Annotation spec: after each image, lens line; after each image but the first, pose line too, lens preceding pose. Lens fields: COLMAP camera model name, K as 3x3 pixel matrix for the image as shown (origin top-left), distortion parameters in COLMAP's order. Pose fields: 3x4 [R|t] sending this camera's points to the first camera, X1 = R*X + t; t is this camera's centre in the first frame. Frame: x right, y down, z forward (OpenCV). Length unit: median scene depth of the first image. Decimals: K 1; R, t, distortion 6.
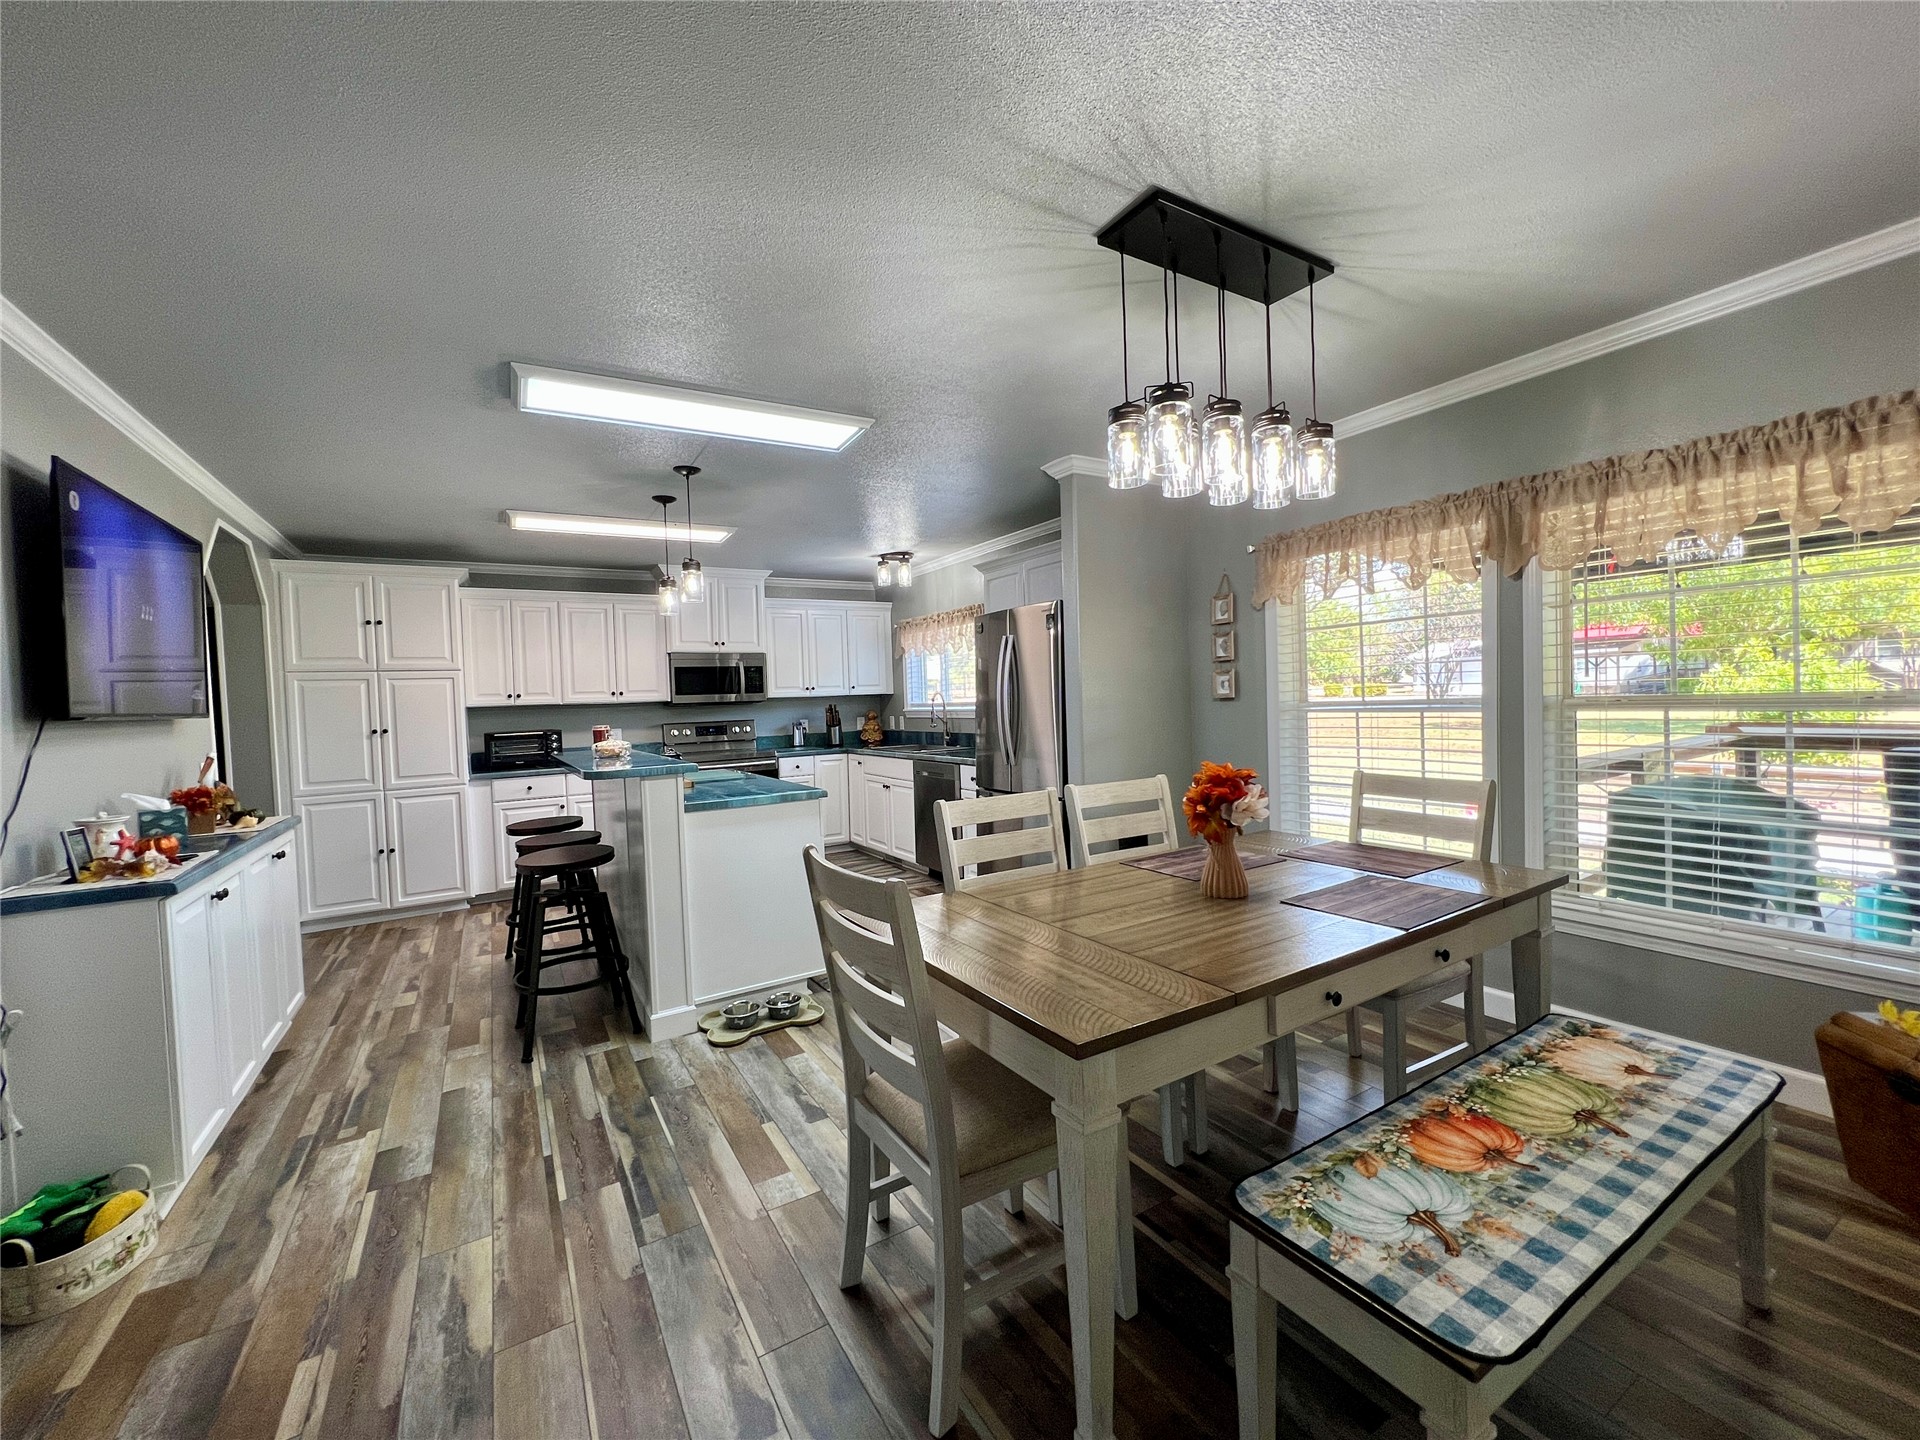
lens RADIAL K [[770.8, 0, 953.3], [0, 770.8, 715.8], [0, 0, 1]] dist [-0.003656, 0.000906]
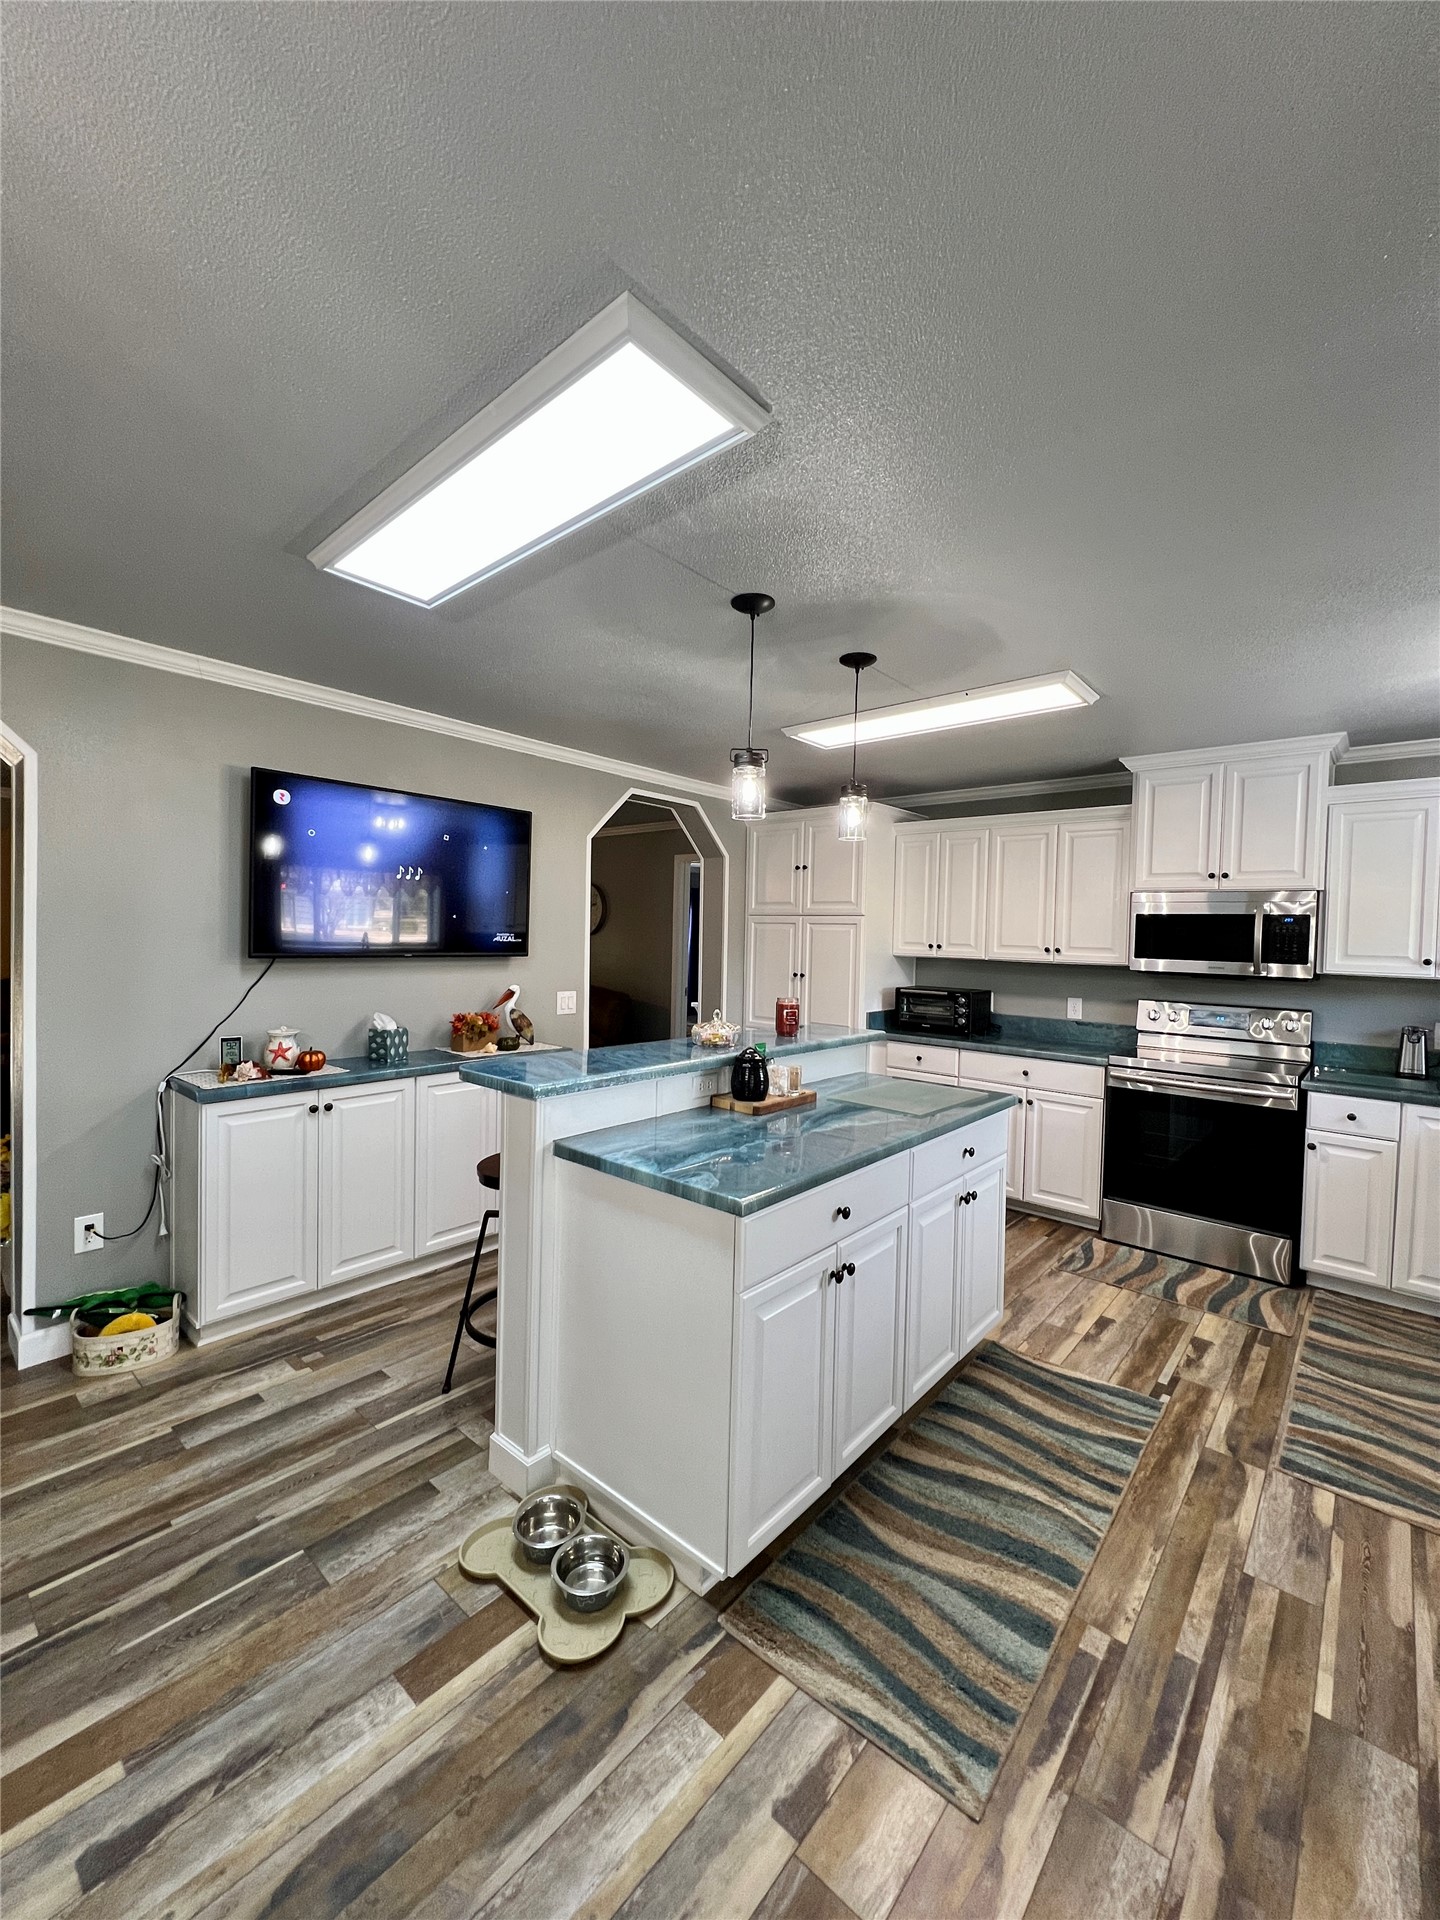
lens RADIAL K [[770.8, 0, 725.5], [0, 770.8, 954.6], [0, 0, 1]] dist [-0.003656, 0.000906]
pose [[0.309285, 0.067033, -0.948604, 0.275093], [-0.060070, 0.996898, 0.050860, -0.078499], [0.949070, 0.041253, 0.312352, 0.889976]]
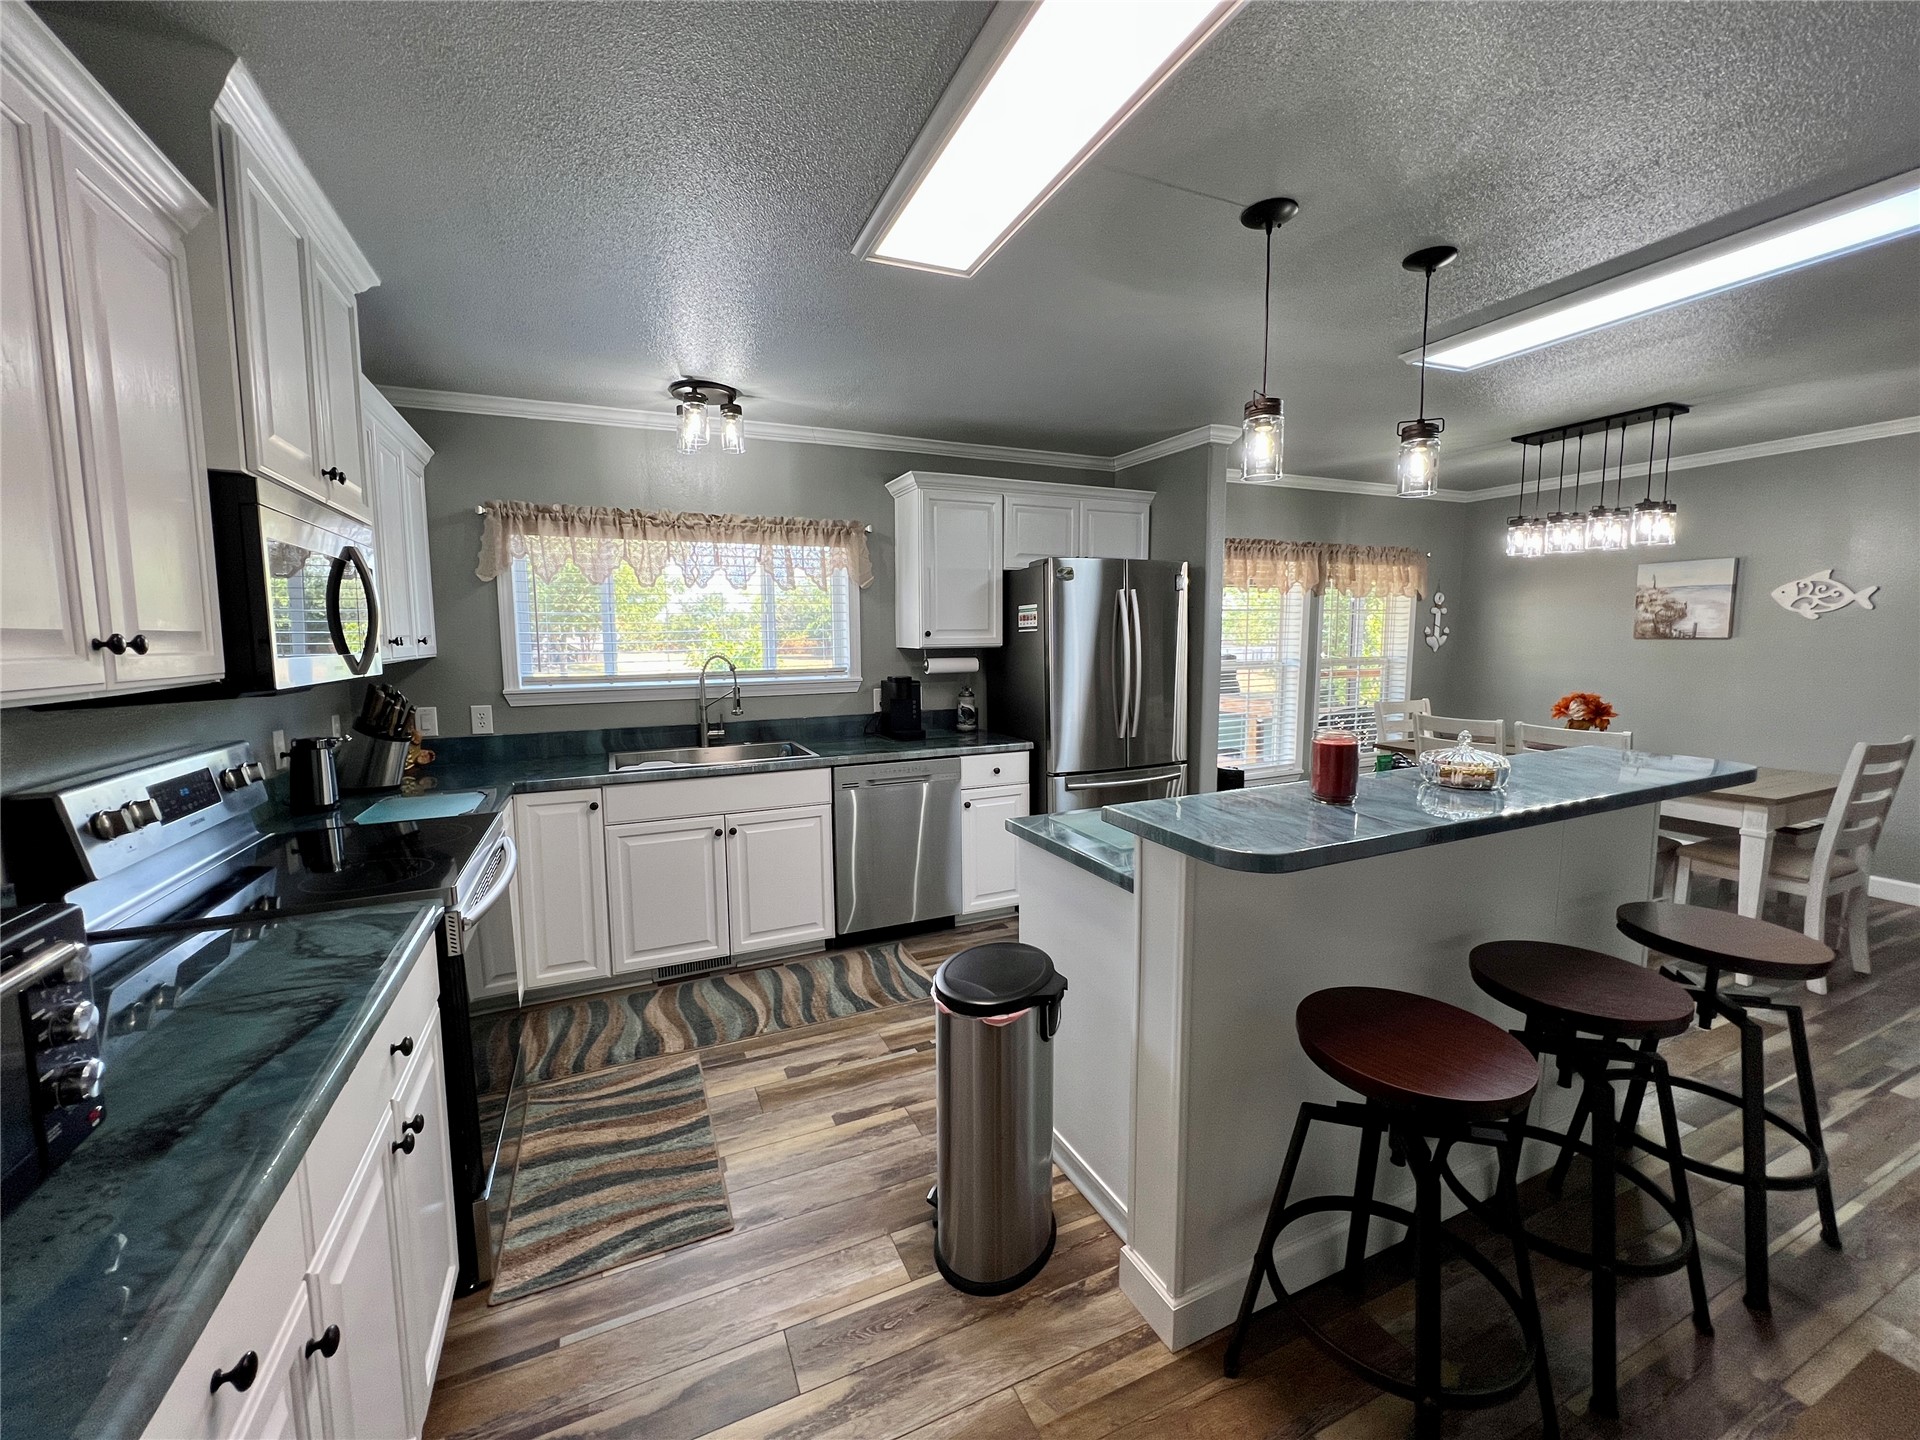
lens RADIAL K [[770.8, 0, 953.3], [0, 770.8, 715.8], [0, 0, 1]] dist [-0.003656, 0.000906]
pose [[0.121981, -0.070343, 0.990037, -1.084185], [0.029834, 0.997295, 0.067183, -0.034909], [-0.992084, 0.021342, 0.123750, 1.430629]]
